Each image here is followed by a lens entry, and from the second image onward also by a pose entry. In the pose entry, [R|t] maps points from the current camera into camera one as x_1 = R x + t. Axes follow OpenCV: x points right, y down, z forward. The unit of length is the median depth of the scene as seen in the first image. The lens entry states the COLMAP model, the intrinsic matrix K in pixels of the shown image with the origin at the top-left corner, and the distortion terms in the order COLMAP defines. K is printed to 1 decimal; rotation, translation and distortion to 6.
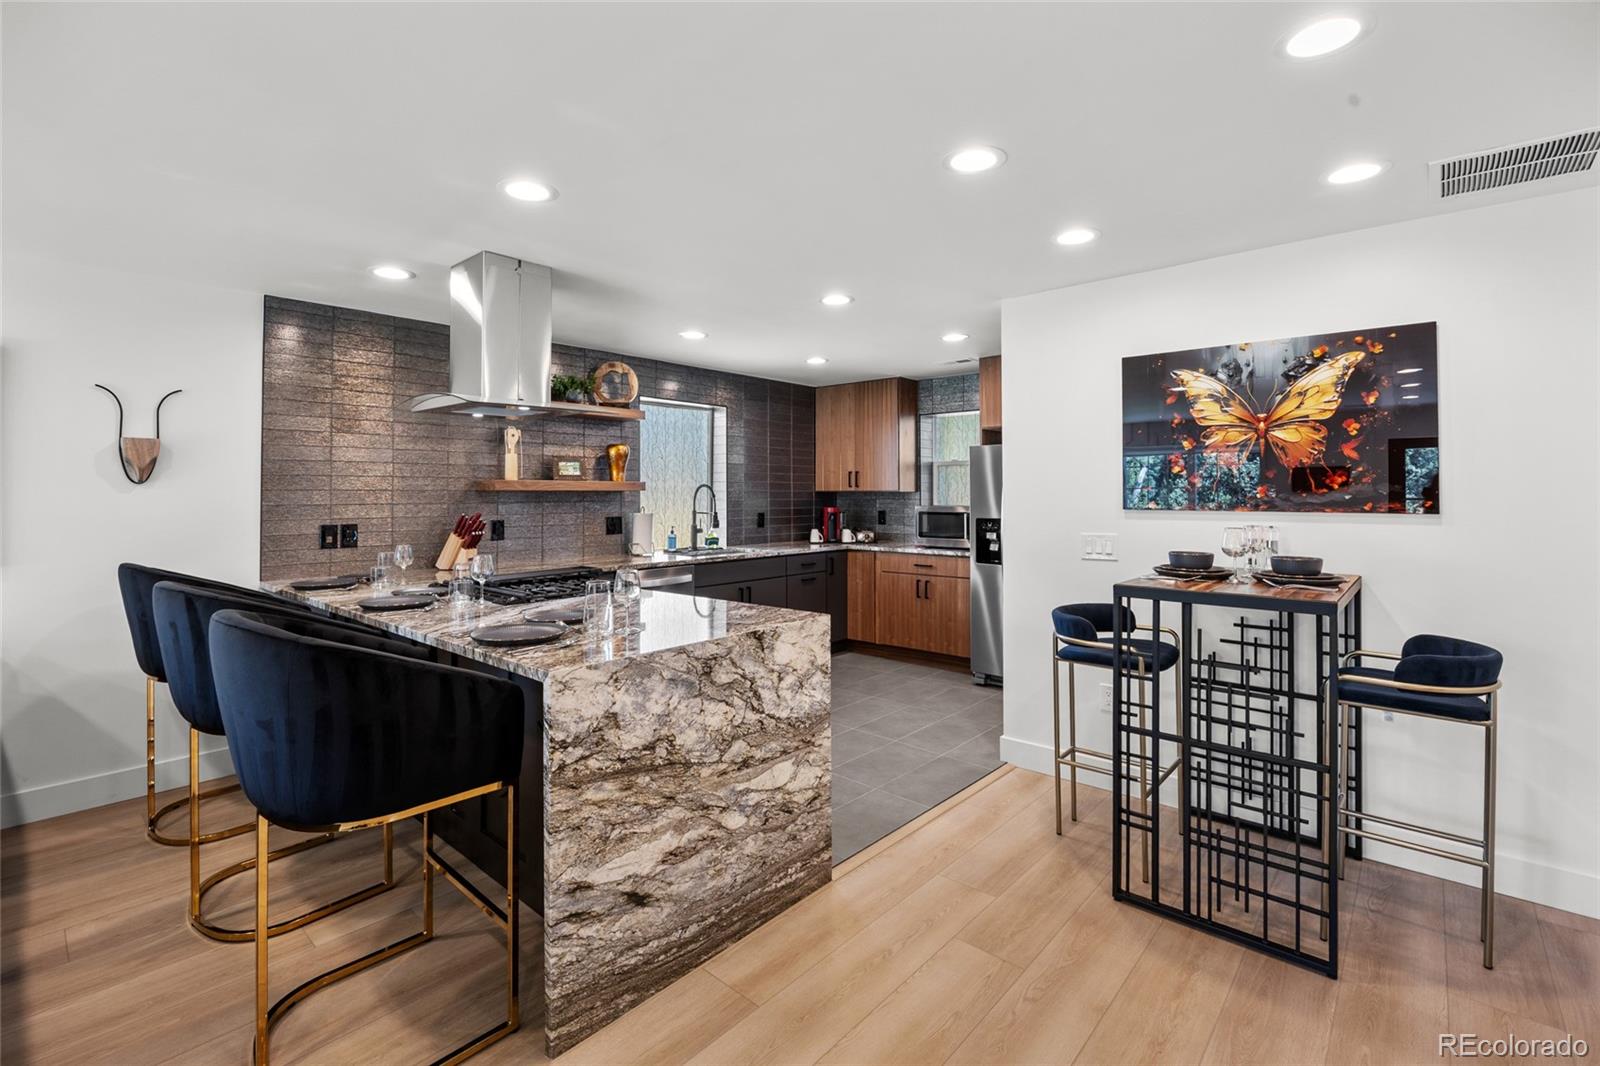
lens RADIAL K [[697.2, 0, 810.3], [0, 697.2, 488.5], [0, 0, 1]] dist [-0.017730, 0.000063]
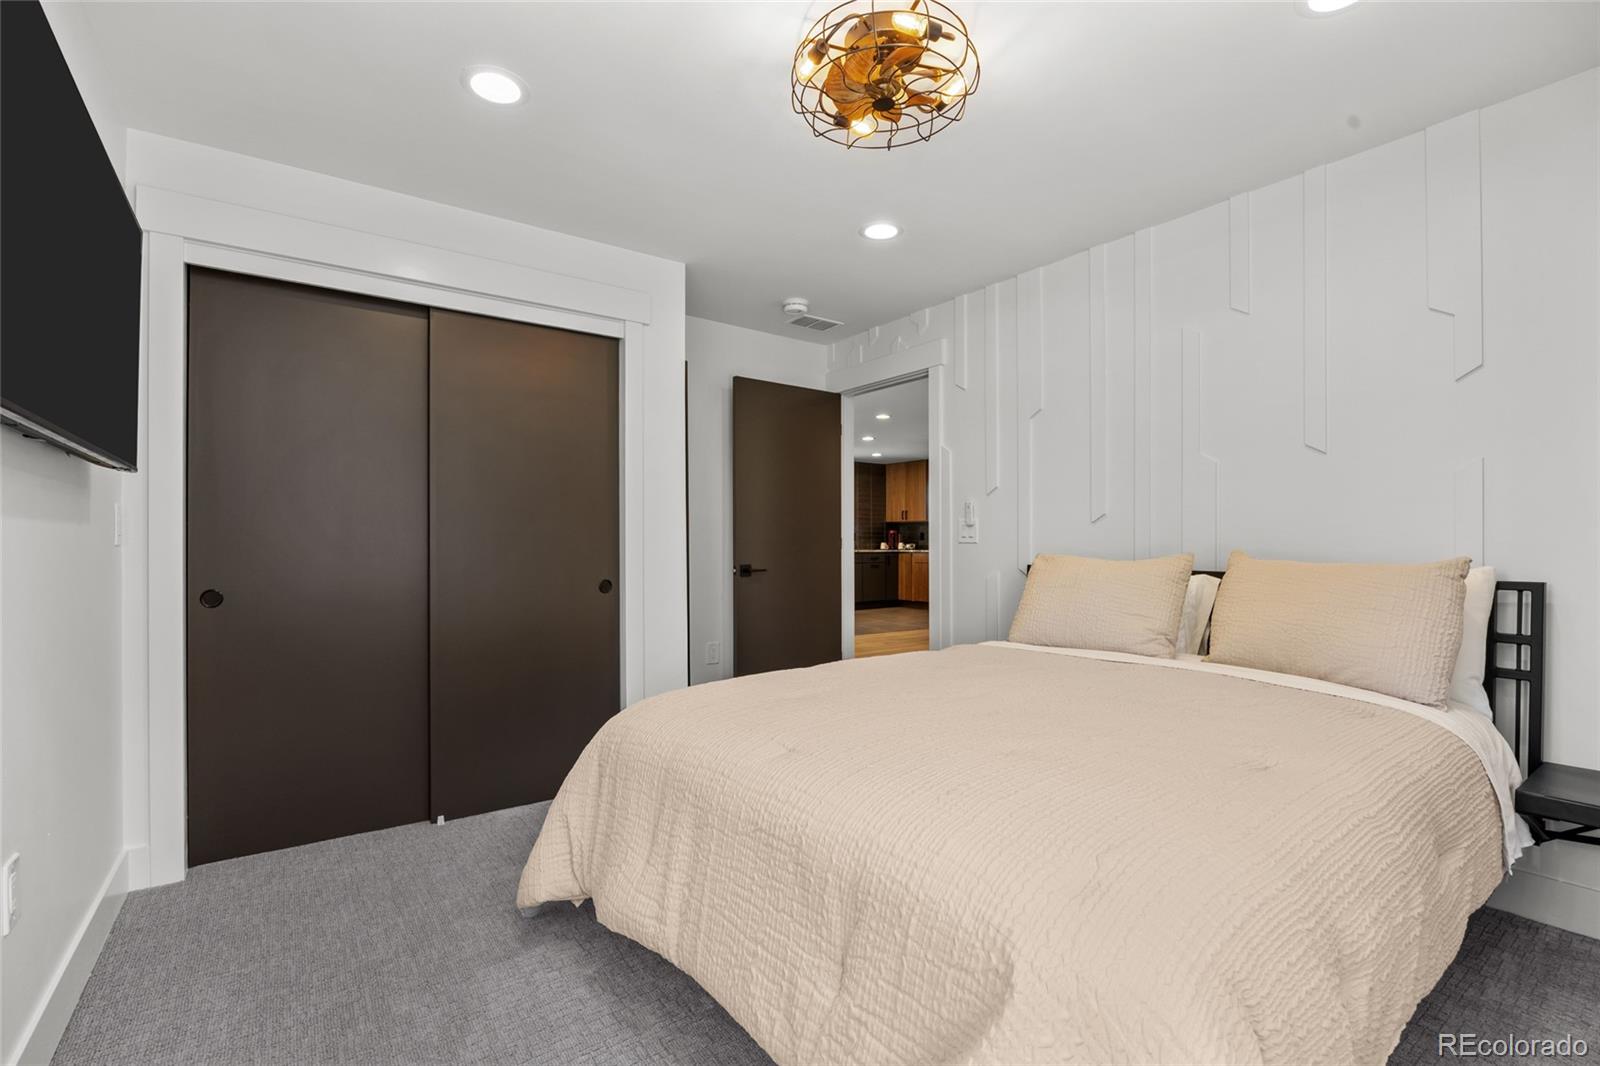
lens RADIAL K [[697.2, 0, 802.2], [0, 697.2, 537.7], [0, 0, 1]] dist [-0.017730, 0.000063]
pose [[0.976977, 0.002081, -0.213334, 0.195053], [-0.001860, 0.999998, 0.001237, 0.045871], [0.213336, -0.000812, 0.976979, -0.869191]]
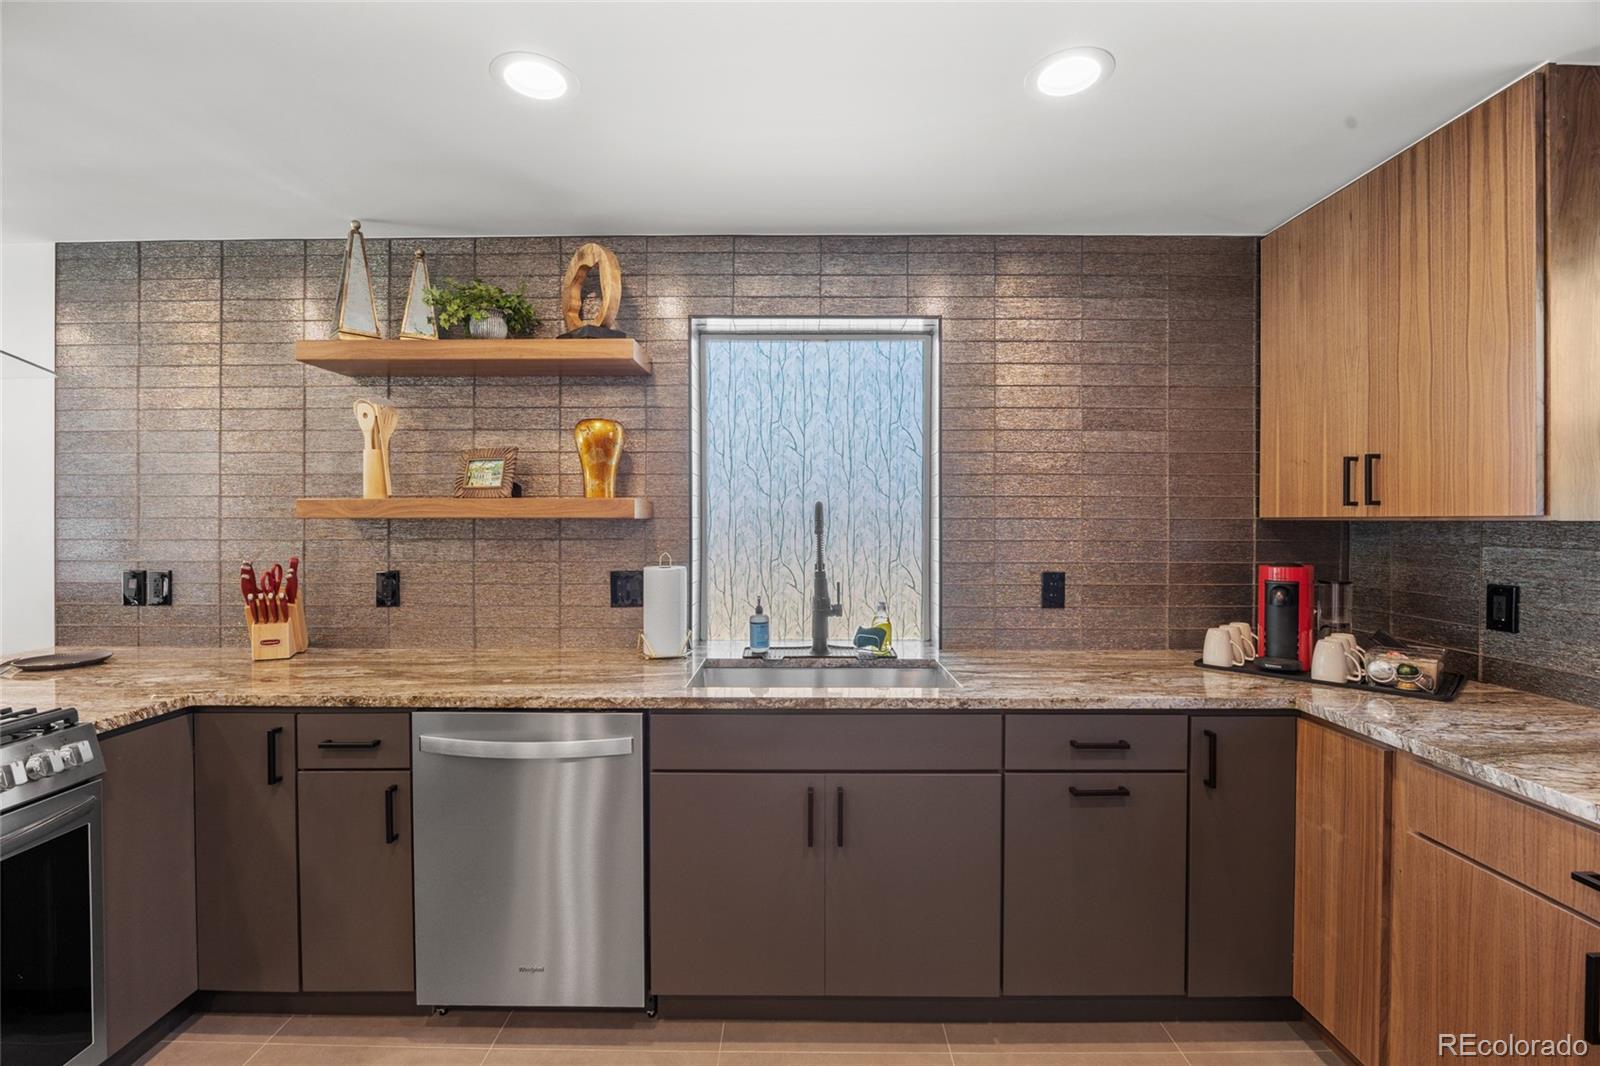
lens RADIAL K [[697.2, 0, 794.0], [0, 697.2, 528.1], [0, 0, 1]] dist [-0.017730, 0.000063]
pose [[0.656206, 0.009446, -0.754523, 0.131622], [0.003244, 0.999877, 0.015339, 0.002548], [0.754575, -0.012514, 0.656094, 0.619056]]
